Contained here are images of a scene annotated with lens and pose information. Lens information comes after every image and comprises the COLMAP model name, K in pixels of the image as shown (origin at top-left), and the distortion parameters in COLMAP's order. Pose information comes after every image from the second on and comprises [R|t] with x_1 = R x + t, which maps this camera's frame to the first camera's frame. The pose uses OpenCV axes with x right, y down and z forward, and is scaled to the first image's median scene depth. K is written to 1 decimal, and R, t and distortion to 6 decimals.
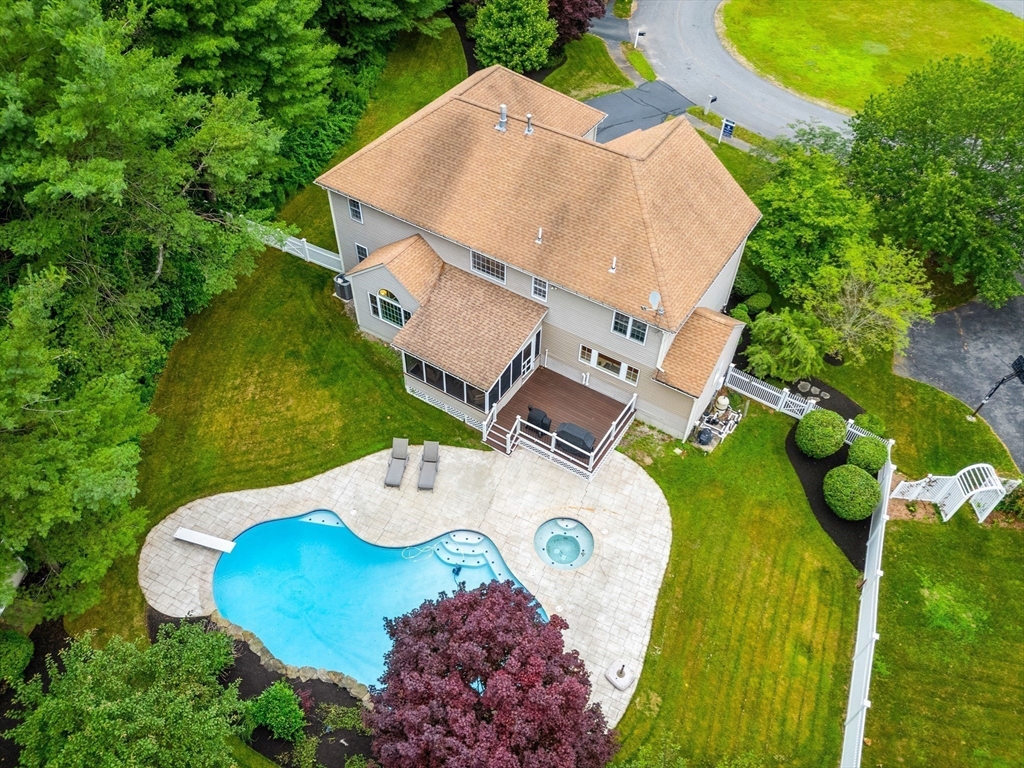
lens RADIAL K [[747.1, 0, 514.1], [0, 747.1, 387.4], [0, 0, 1]] dist [0.079139, -0.087365]
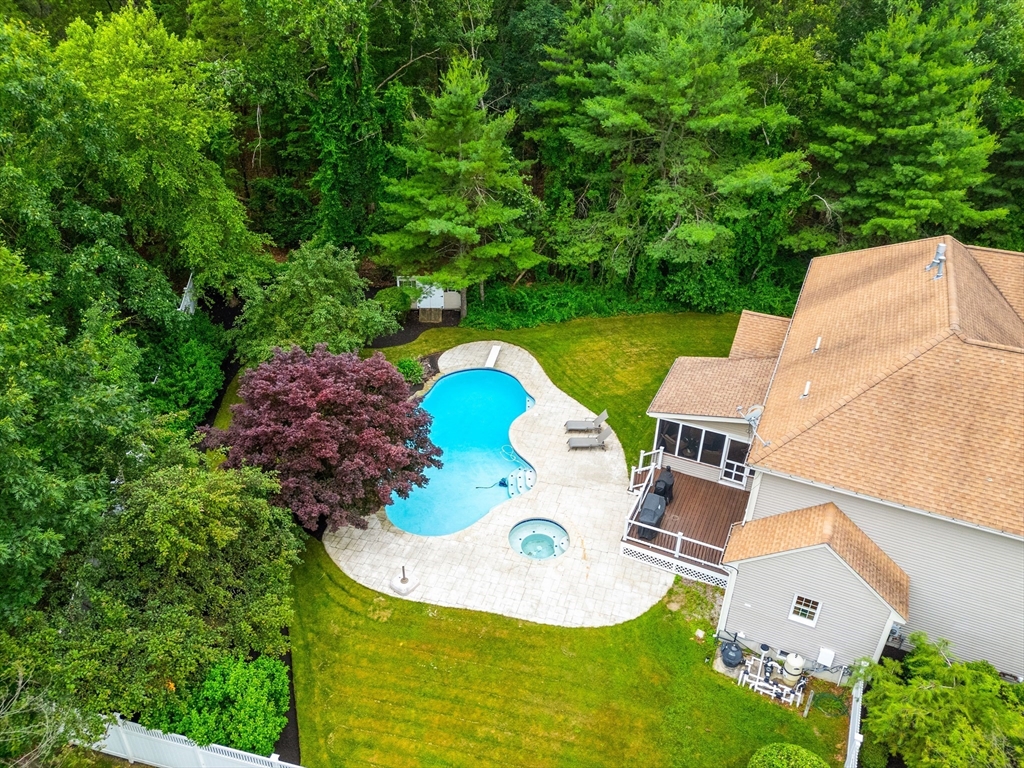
lens RADIAL K [[747.1, 0, 514.1], [0, 747.1, 387.4], [0, 0, 1]] dist [0.079139, -0.087365]
pose [[0.146460, 0.502741, -0.851940, 0.762241], [-0.760313, 0.608162, 0.228176, -0.104590], [0.632830, 0.614322, 0.471311, 0.387199]]
